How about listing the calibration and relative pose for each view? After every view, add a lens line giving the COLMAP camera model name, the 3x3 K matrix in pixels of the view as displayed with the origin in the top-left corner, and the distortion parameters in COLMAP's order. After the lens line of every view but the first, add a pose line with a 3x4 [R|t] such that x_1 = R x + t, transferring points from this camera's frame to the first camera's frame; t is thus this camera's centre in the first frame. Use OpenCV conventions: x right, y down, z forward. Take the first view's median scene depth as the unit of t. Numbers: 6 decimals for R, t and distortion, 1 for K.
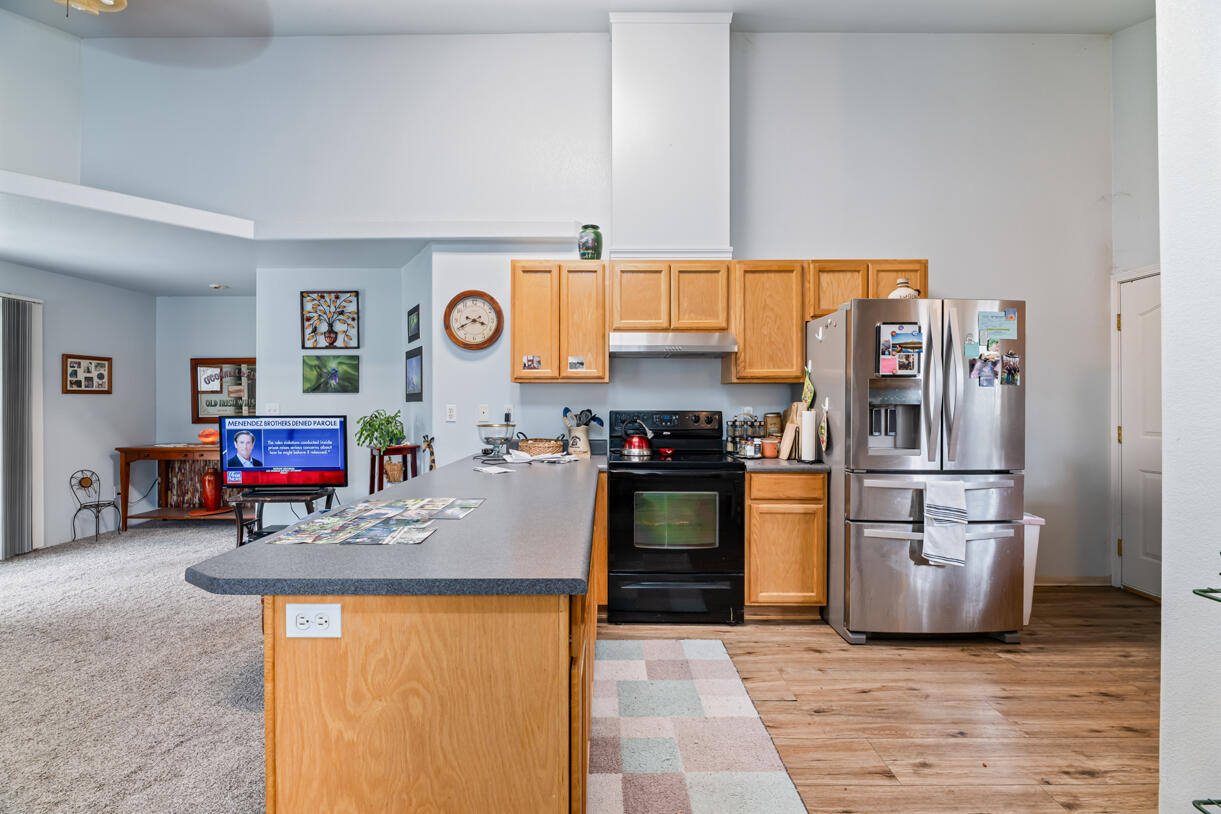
lens RADIAL K [[498.7, 0, 607.1], [0, 498.7, 406.3], [0, 0, 1]] dist [-0.004541, -0.001207]
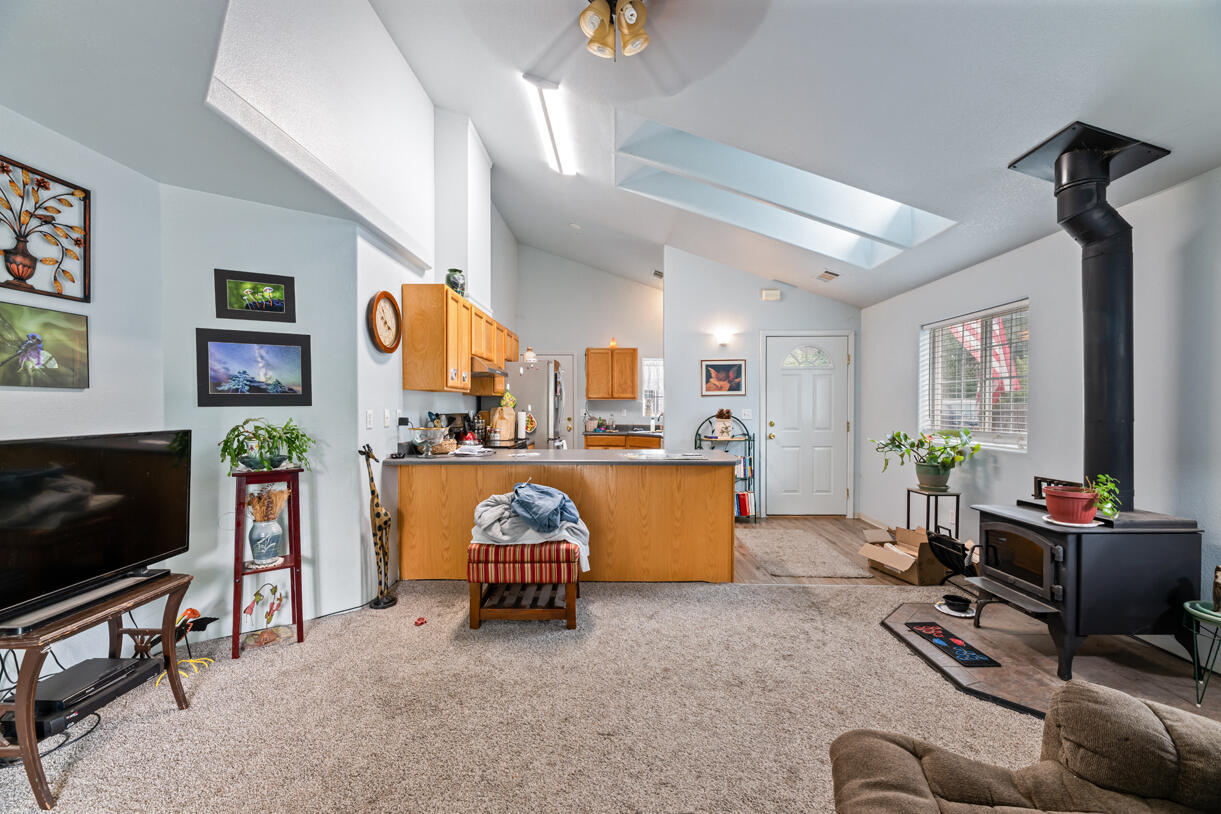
lens RADIAL K [[498.7, 0, 611.1], [0, 498.7, 412.5], [0, 0, 1]] dist [-0.004541, -0.001207]
pose [[0.004487, -0.010618, 0.999934, -1.006562], [0.011536, 0.999878, 0.010565, -0.002400], [-0.999923, 0.011488, 0.004609, 0.461006]]
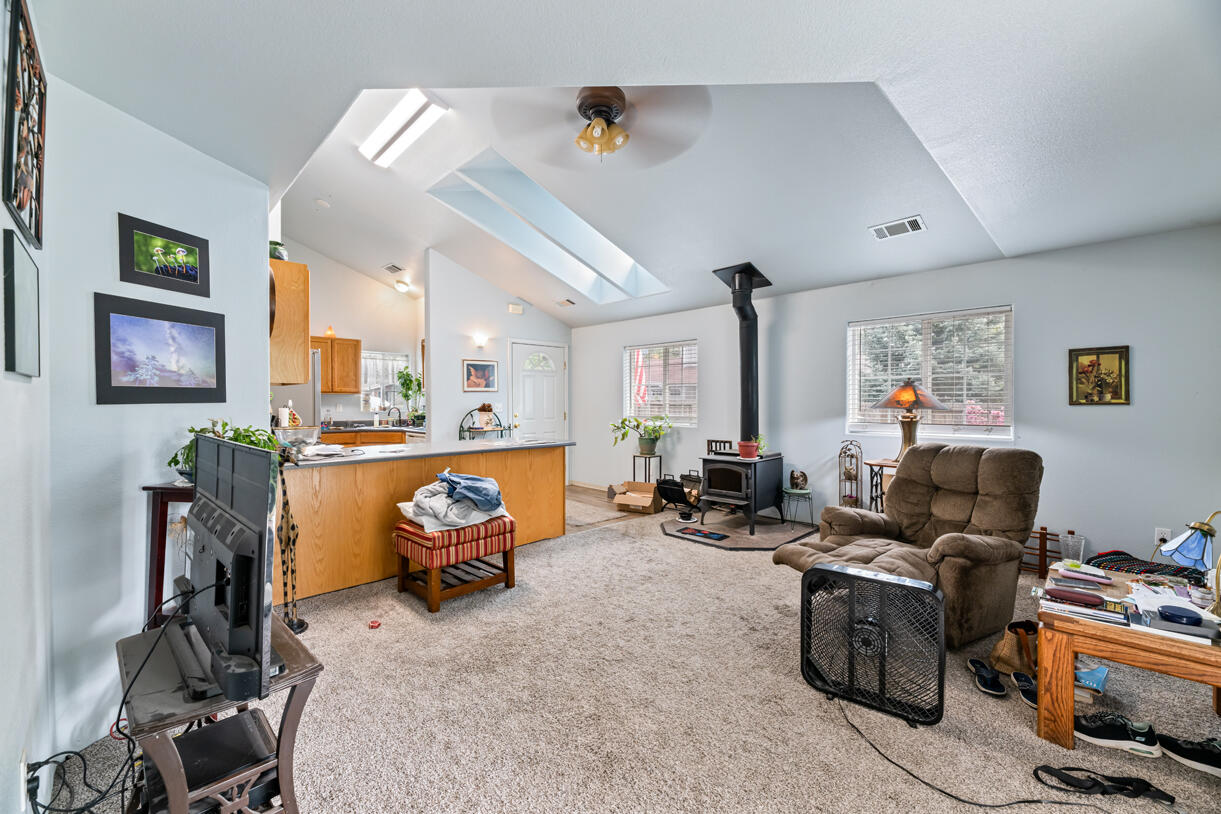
lens RADIAL K [[498.7, 0, 611.0], [0, 498.7, 401.7], [0, 0, 1]] dist [-0.004541, -0.001207]
pose [[-0.717999, -0.000870, 0.696044, -1.014296], [0.009313, 0.999898, 0.010857, -0.011970], [-0.695982, 0.014277, -0.717917, 0.980537]]
